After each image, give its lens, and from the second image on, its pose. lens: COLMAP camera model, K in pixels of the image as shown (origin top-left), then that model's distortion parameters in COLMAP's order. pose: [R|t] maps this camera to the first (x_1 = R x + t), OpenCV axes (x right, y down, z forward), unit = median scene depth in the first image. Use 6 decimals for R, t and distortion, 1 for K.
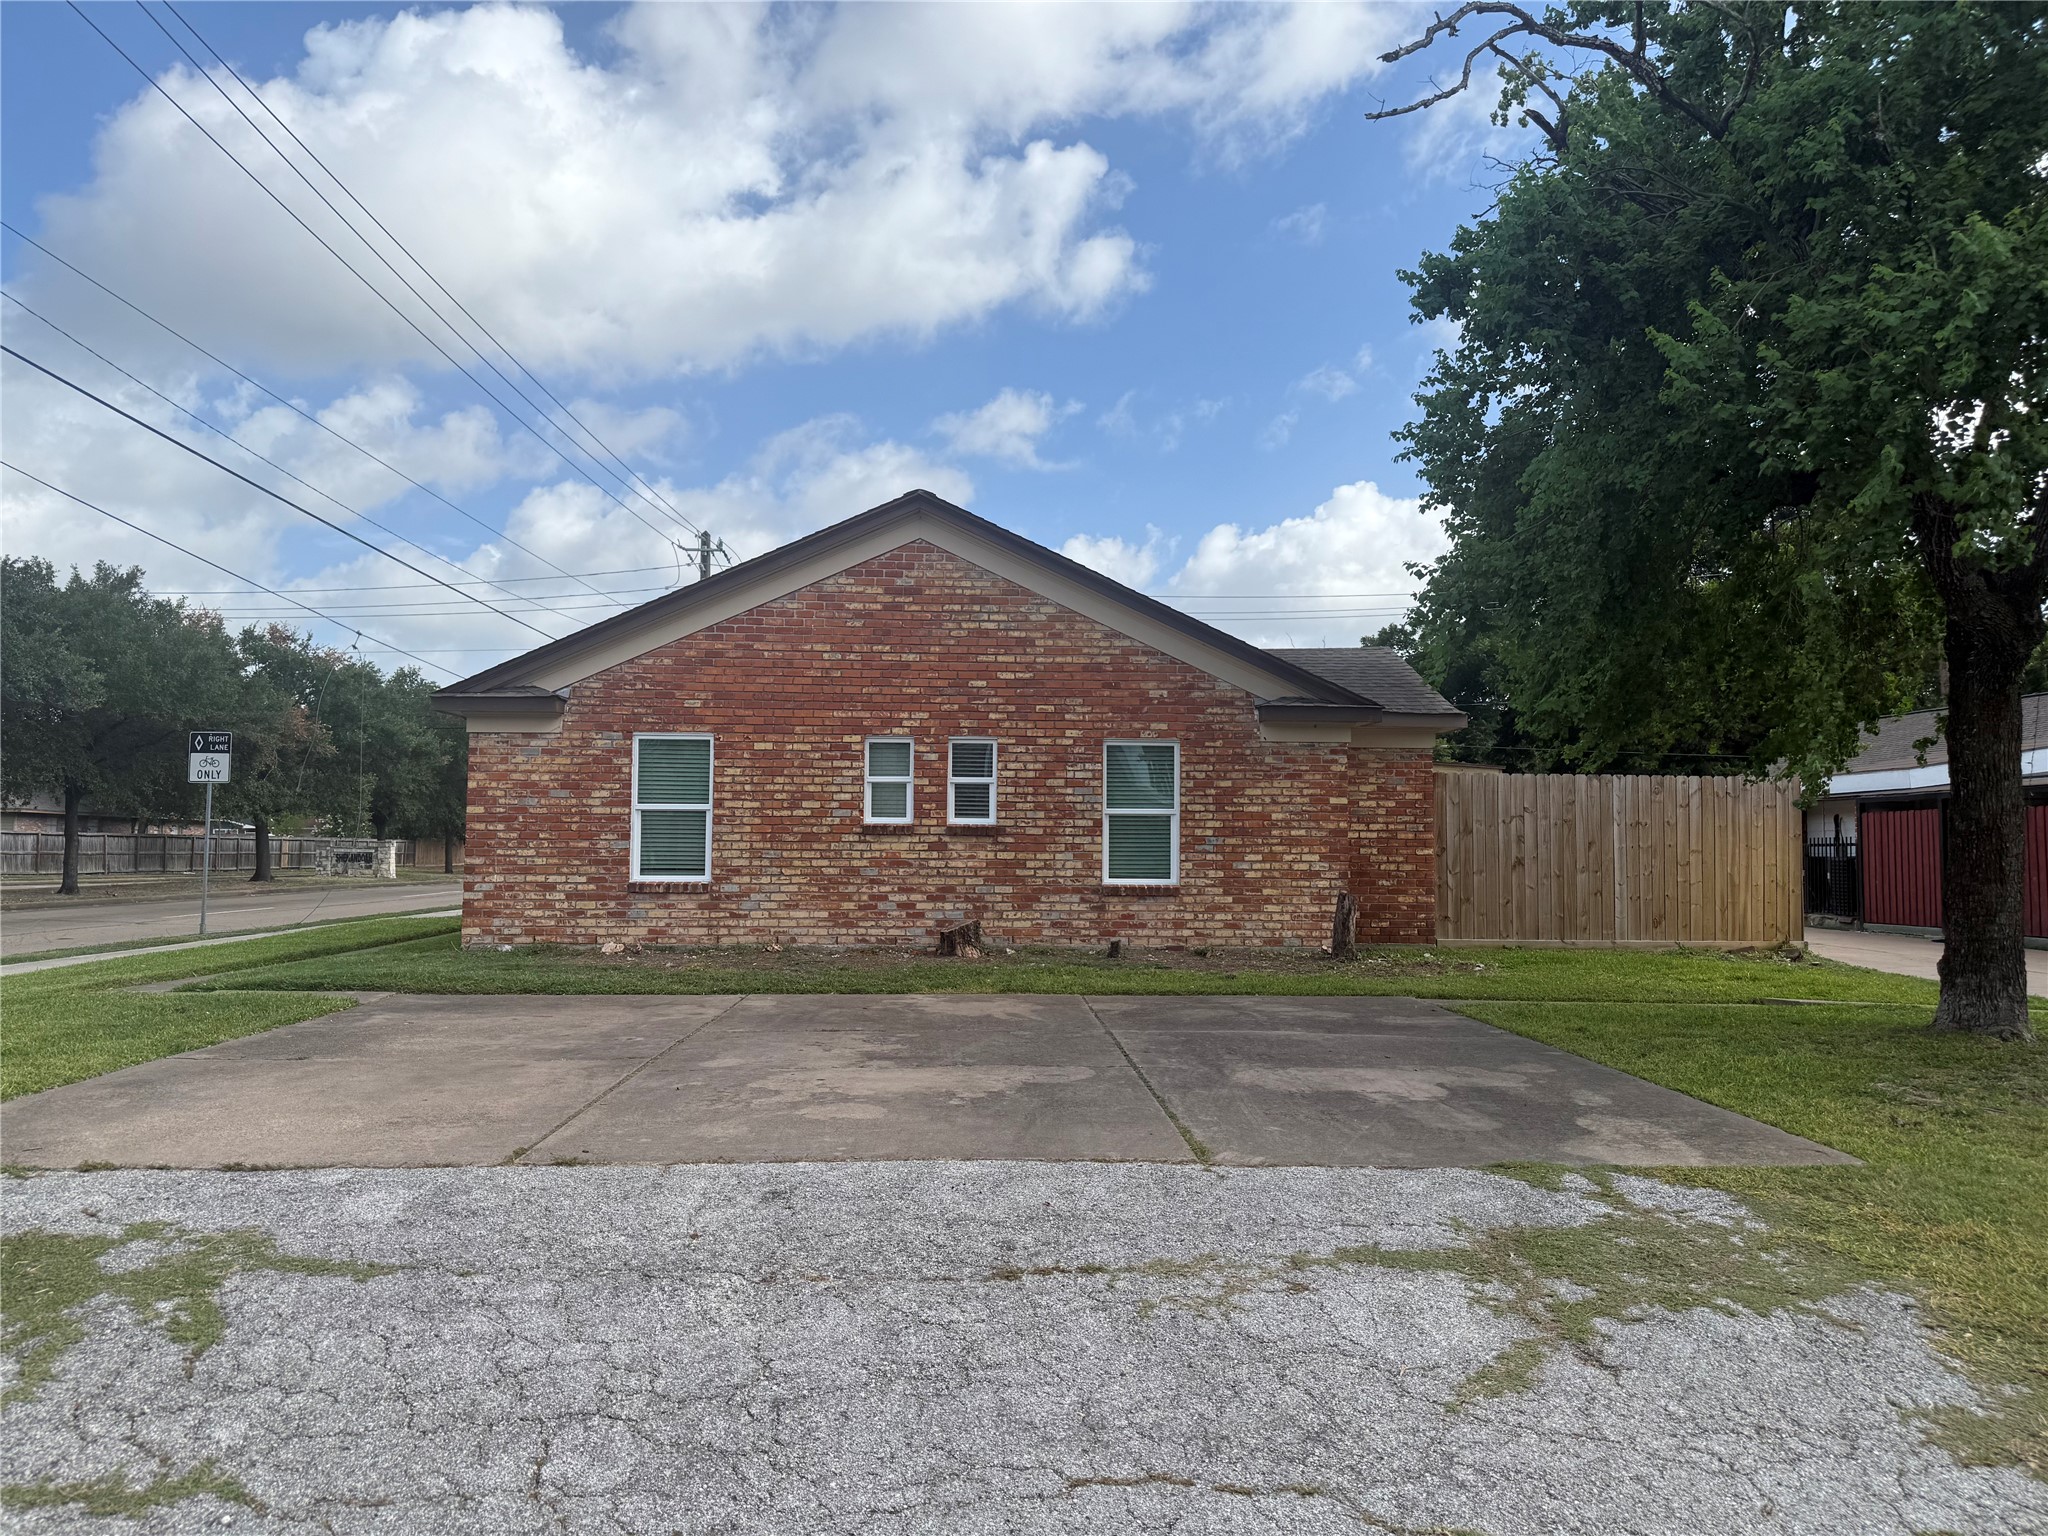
lens RADIAL K [[1438.4, 0, 1025.8], [0, 1438.4, 775.1], [0, 0, 1]] dist [0.055504, -0.064592]
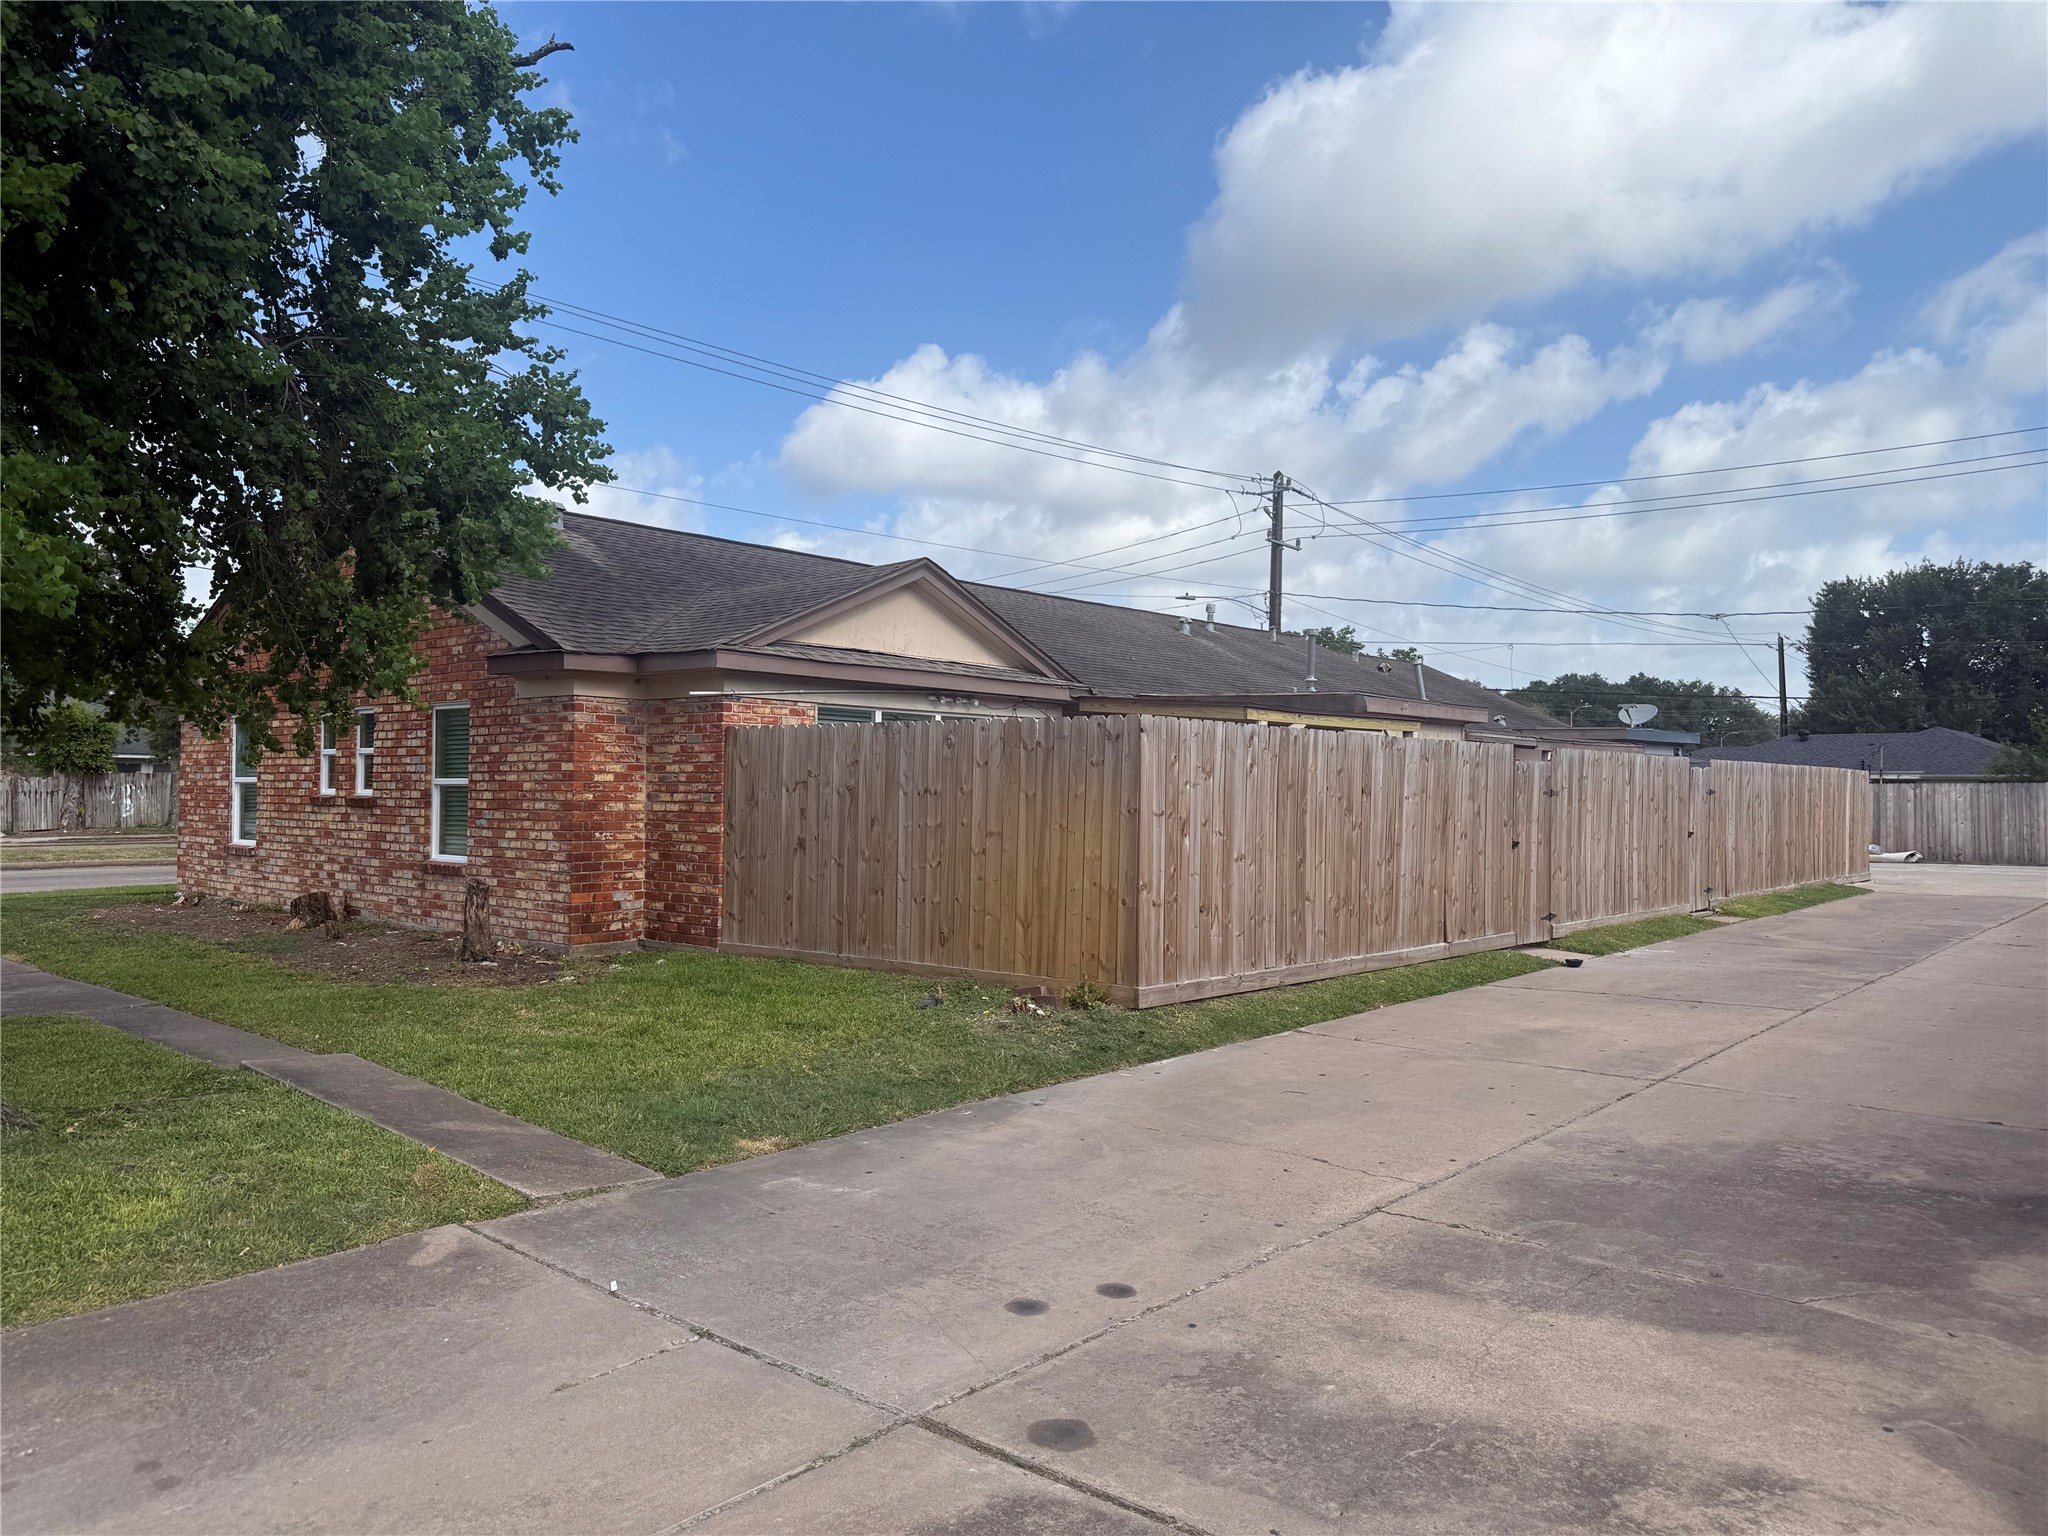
lens RADIAL K [[1480.4, 0, 1022.6], [0, 1480.4, 773.4], [0, 0, 1]] dist [0.094835, 0.001115]
pose [[0.733472, -0.010087, -0.679644, 0.940544], [0.034476, 0.999155, 0.022377, 0.010904], [0.678844, -0.039845, 0.733200, 0.526228]]
